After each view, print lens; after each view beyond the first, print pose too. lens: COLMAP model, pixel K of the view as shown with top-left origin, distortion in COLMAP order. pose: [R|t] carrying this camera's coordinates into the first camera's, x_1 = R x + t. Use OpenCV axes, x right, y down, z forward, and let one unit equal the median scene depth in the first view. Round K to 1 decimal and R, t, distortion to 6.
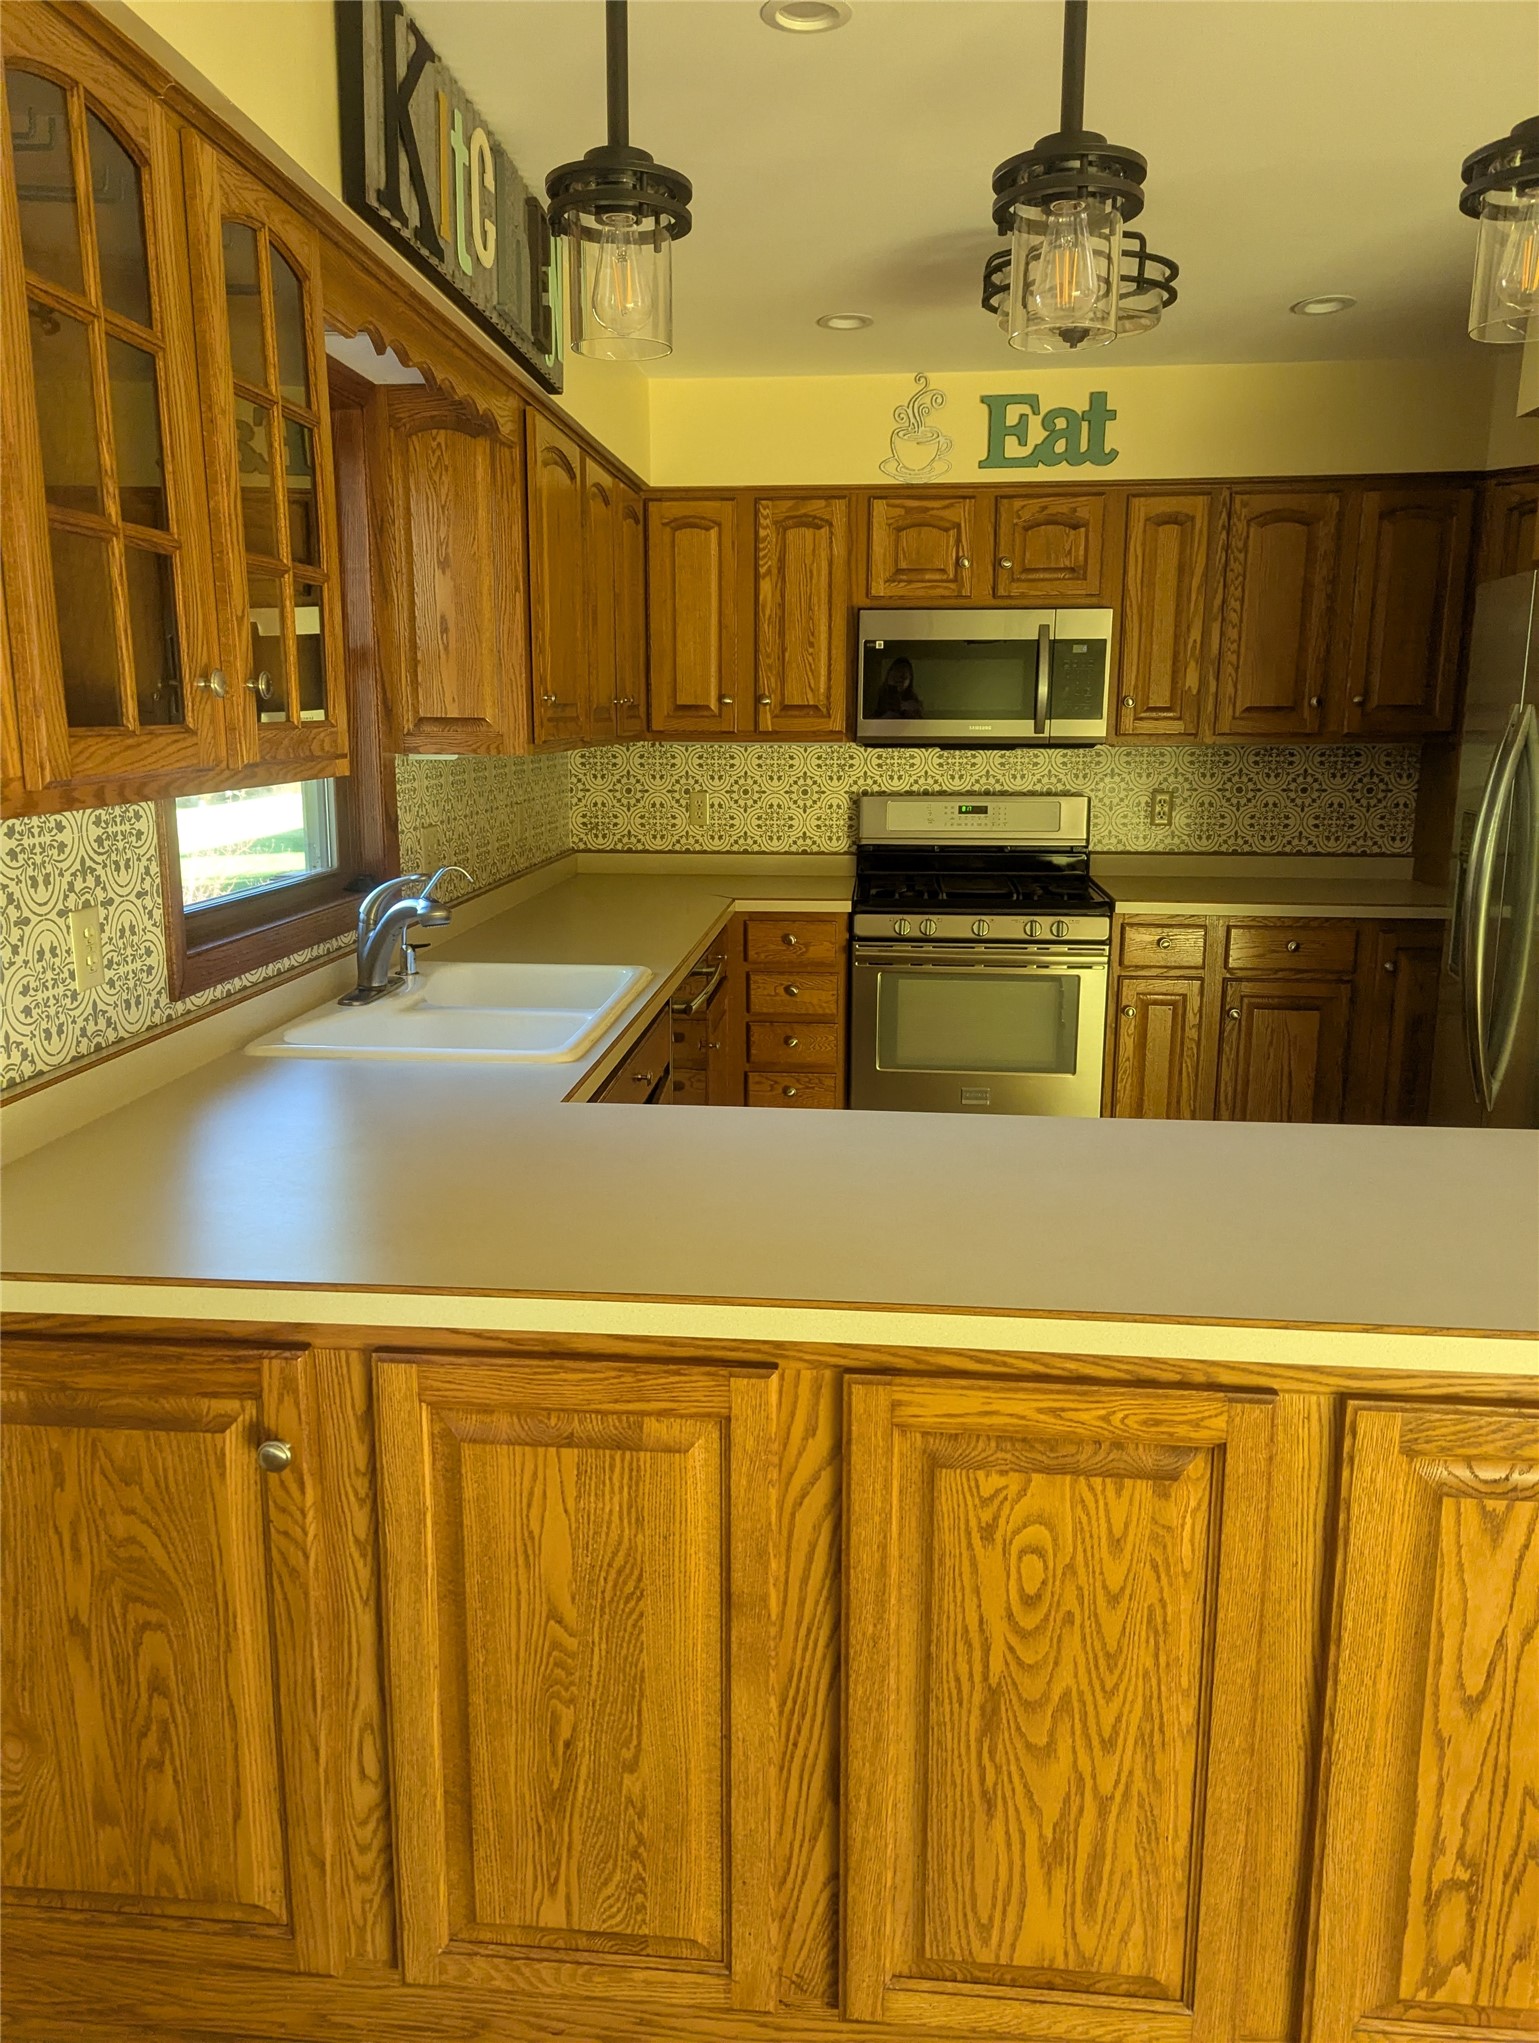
lens RADIAL K [[1443.1, 0, 764.3], [0, 1443.1, 1004.5], [0, 0, 1]] dist [0.067996, -0.059741]
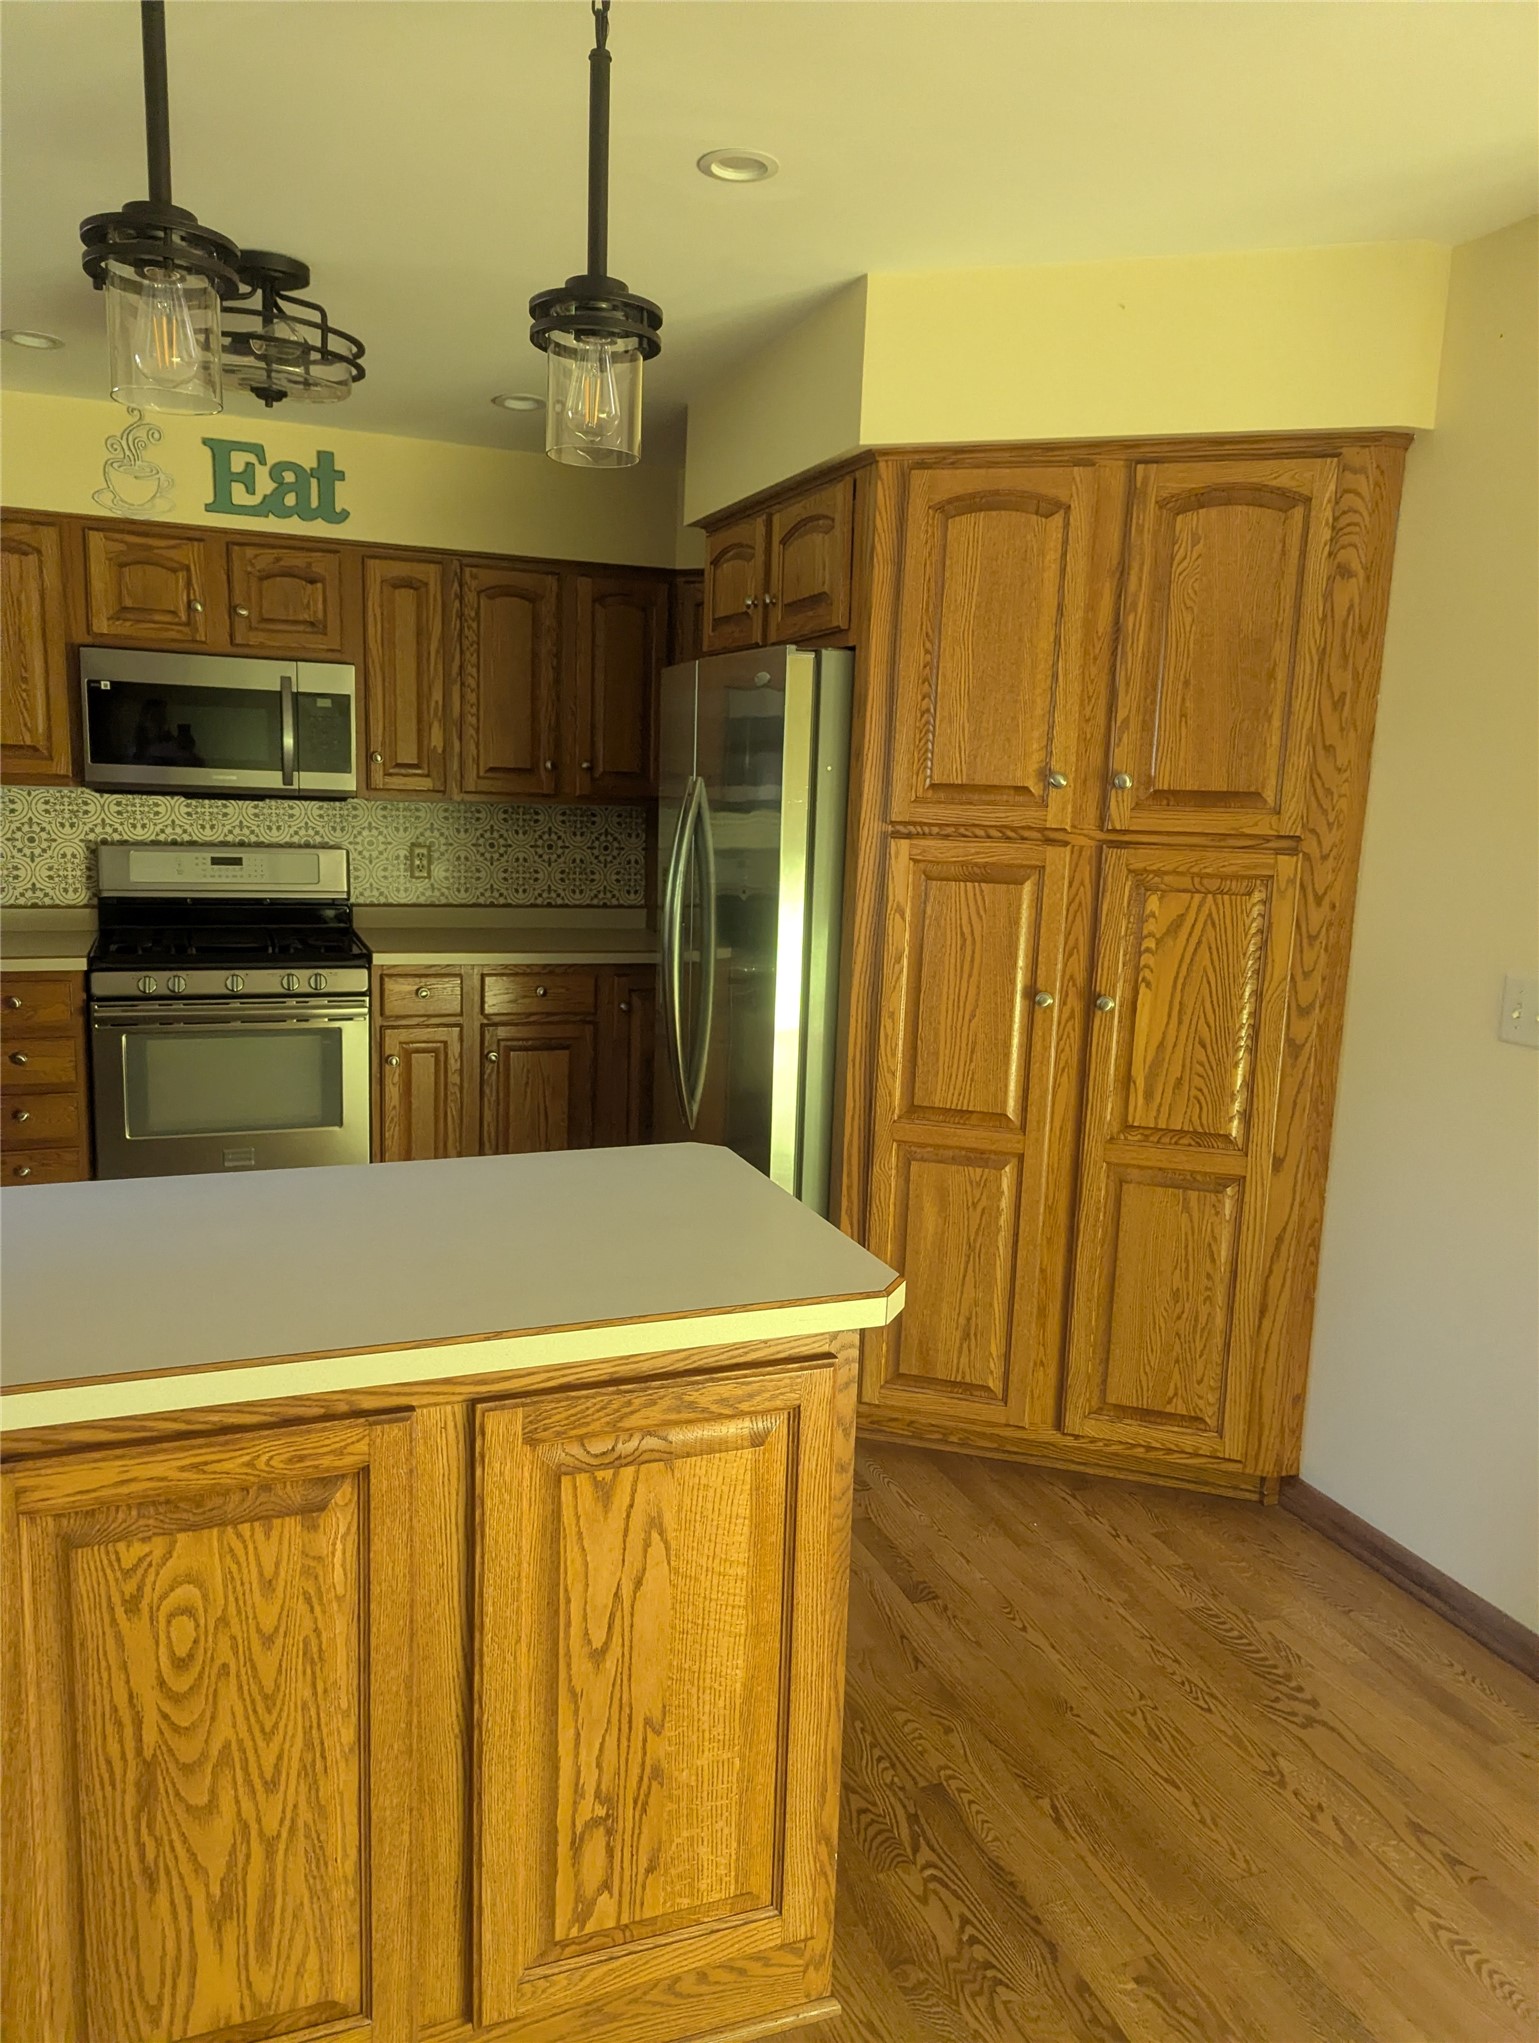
lens RADIAL K [[1442.4, 0, 769.5], [0, 1442.4, 1021.5], [0, 0, 1]] dist [0.066157, -0.058978]
pose [[0.899333, -0.044606, 0.434984, 0.124069], [0.054491, 0.998461, -0.010274, 0.005773], [-0.433857, 0.032943, 0.900380, -0.081051]]
